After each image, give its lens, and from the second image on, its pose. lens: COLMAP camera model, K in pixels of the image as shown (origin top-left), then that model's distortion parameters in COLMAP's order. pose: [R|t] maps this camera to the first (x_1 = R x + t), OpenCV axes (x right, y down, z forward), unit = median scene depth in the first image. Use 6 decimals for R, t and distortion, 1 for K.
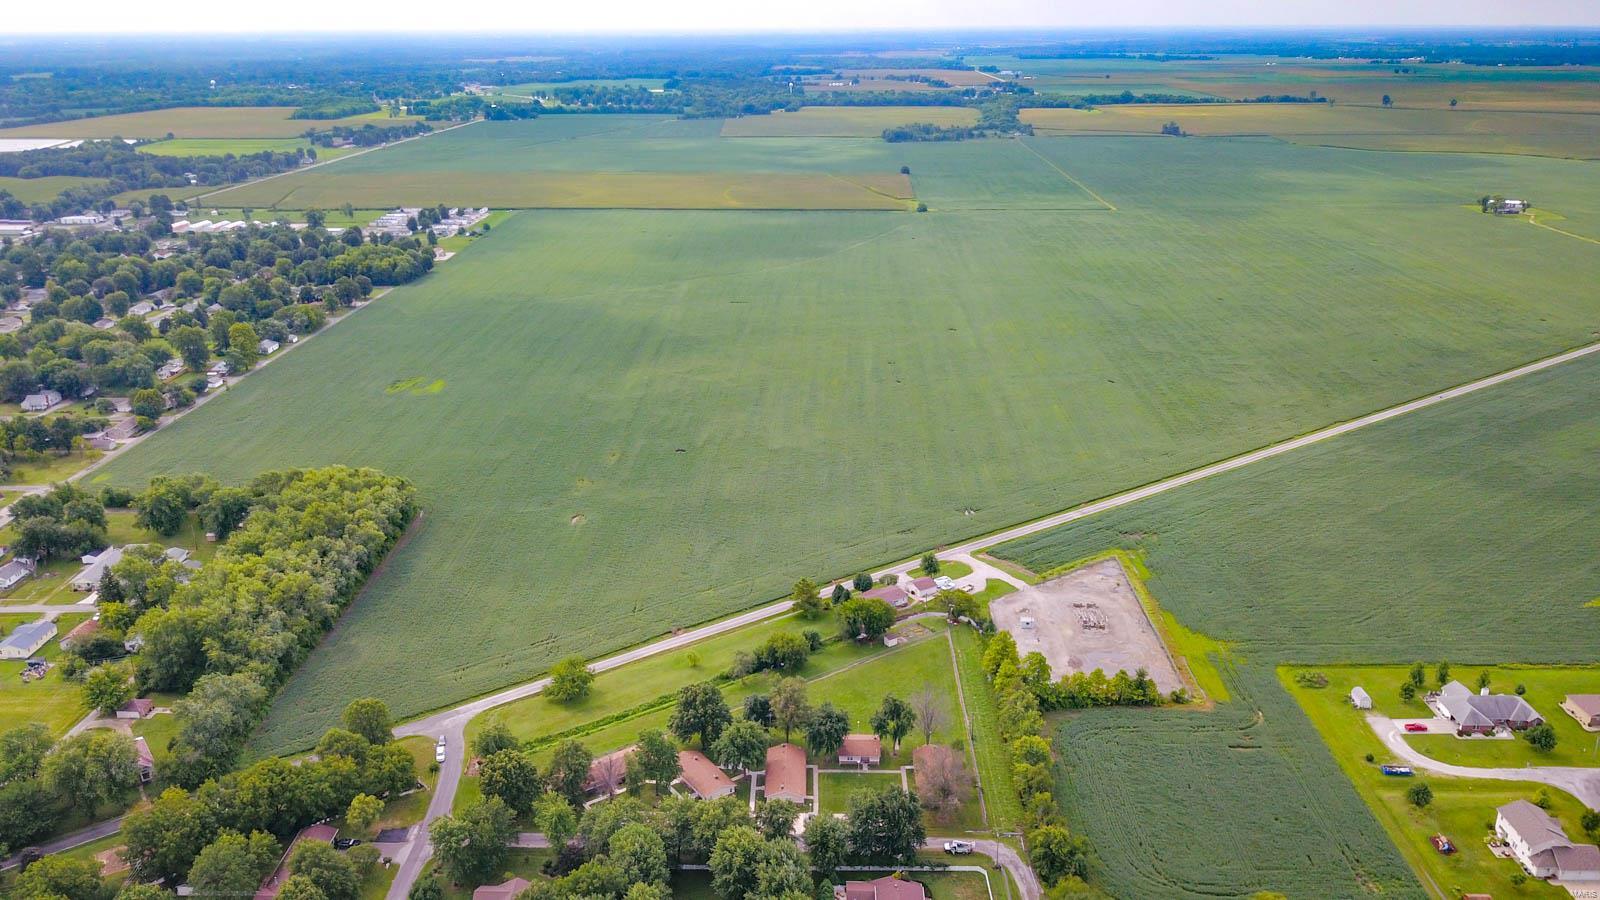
lens RADIAL K [[1252.8, 0, 799.8], [0, 1252.8, 451.6], [0, 0, 1]] dist [0.003868, 0.000415]
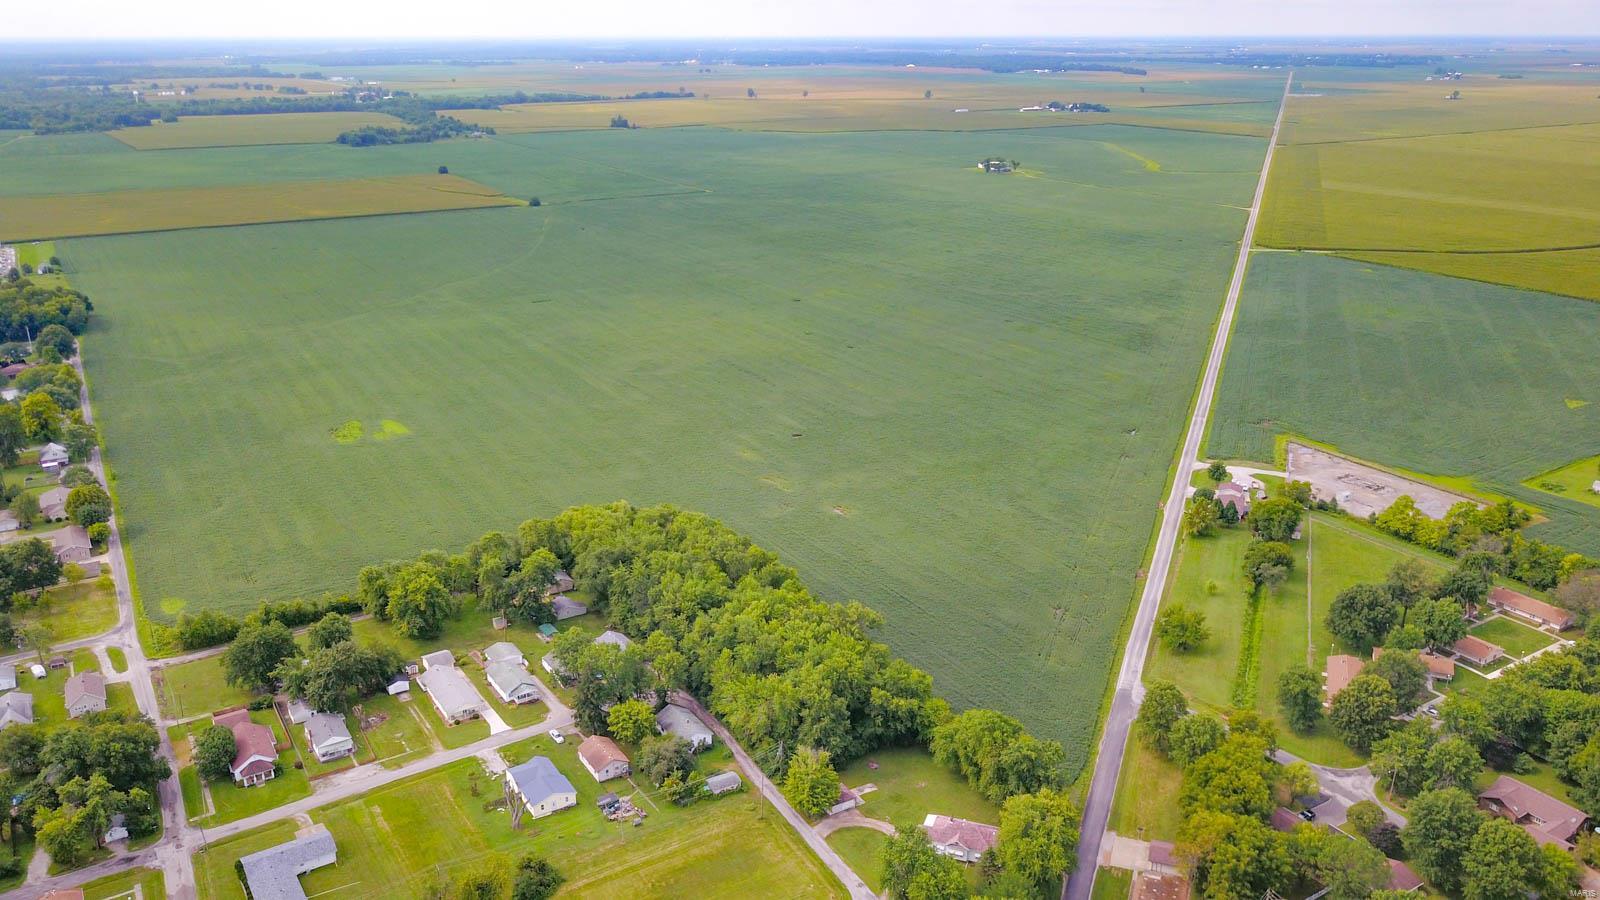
lens RADIAL K [[1173.2, 0, 800.0], [0, 1173.2, 447.9], [0, 0, 1]] dist [-0.000017, 0.001702]
pose [[0.839803, -0.178640, 0.512658, -0.477392], [0.173303, 0.983119, 0.058682, -0.037554], [-0.514487, 0.039564, 0.856585, 0.180752]]
